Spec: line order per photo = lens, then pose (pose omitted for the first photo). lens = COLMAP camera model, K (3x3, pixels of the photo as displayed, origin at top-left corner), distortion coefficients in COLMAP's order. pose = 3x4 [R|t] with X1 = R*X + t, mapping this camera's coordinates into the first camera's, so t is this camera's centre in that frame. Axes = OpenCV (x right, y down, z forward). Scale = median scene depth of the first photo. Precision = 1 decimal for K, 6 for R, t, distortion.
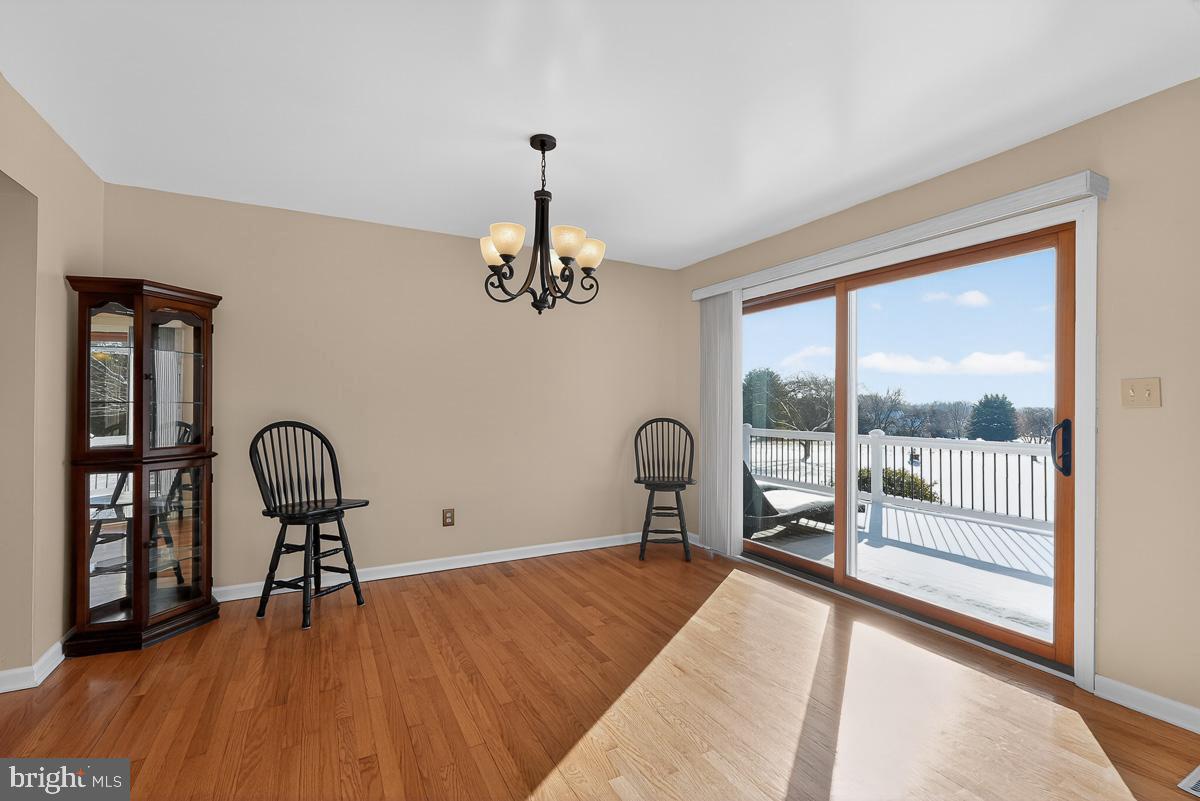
lens RADIAL K [[534.9, 0, 596.9], [0, 534.9, 399.6], [0, 0, 1]] dist [-0.000759, -0.000966]
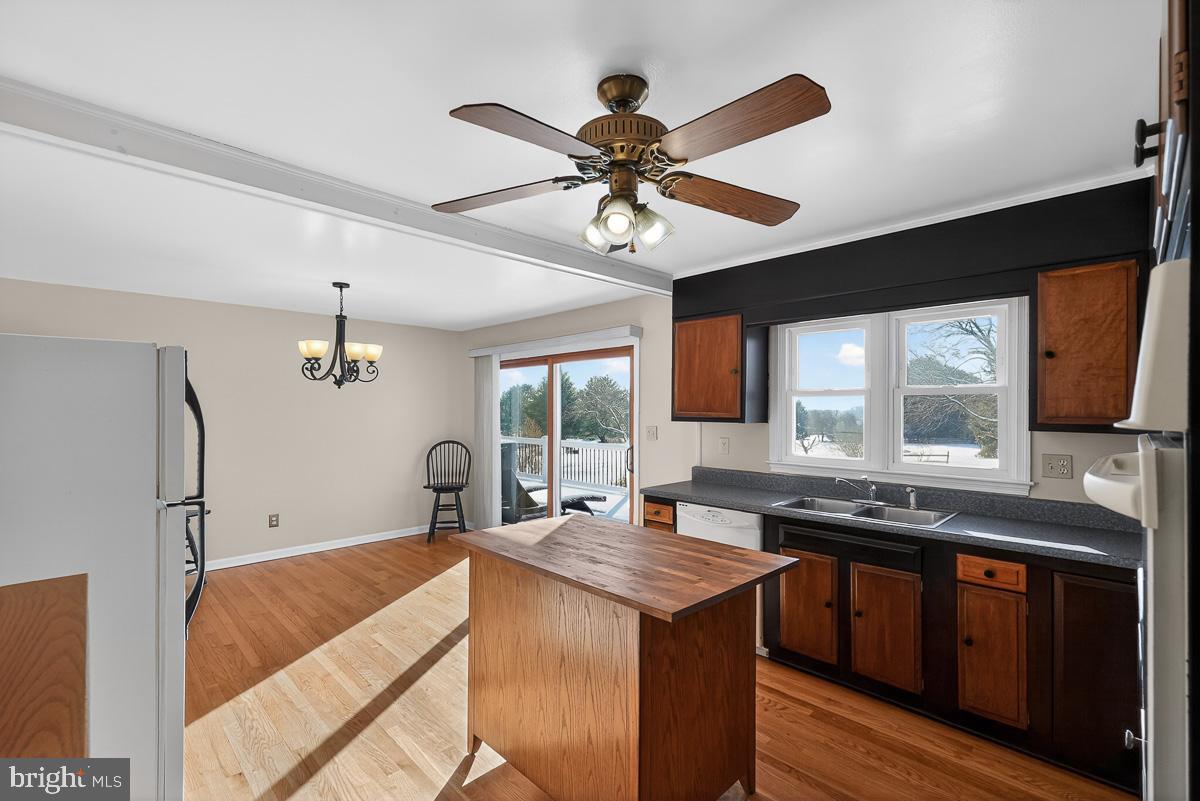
lens RADIAL K [[534.9, 0, 603.7], [0, 534.9, 402.5], [0, 0, 1]] dist [-0.000759, -0.000966]
pose [[0.956734, -0.004516, 0.290930, 0.127844], [0.005379, 0.999983, -0.002165, -0.071578], [-0.290915, 0.003636, 0.956742, -0.538240]]
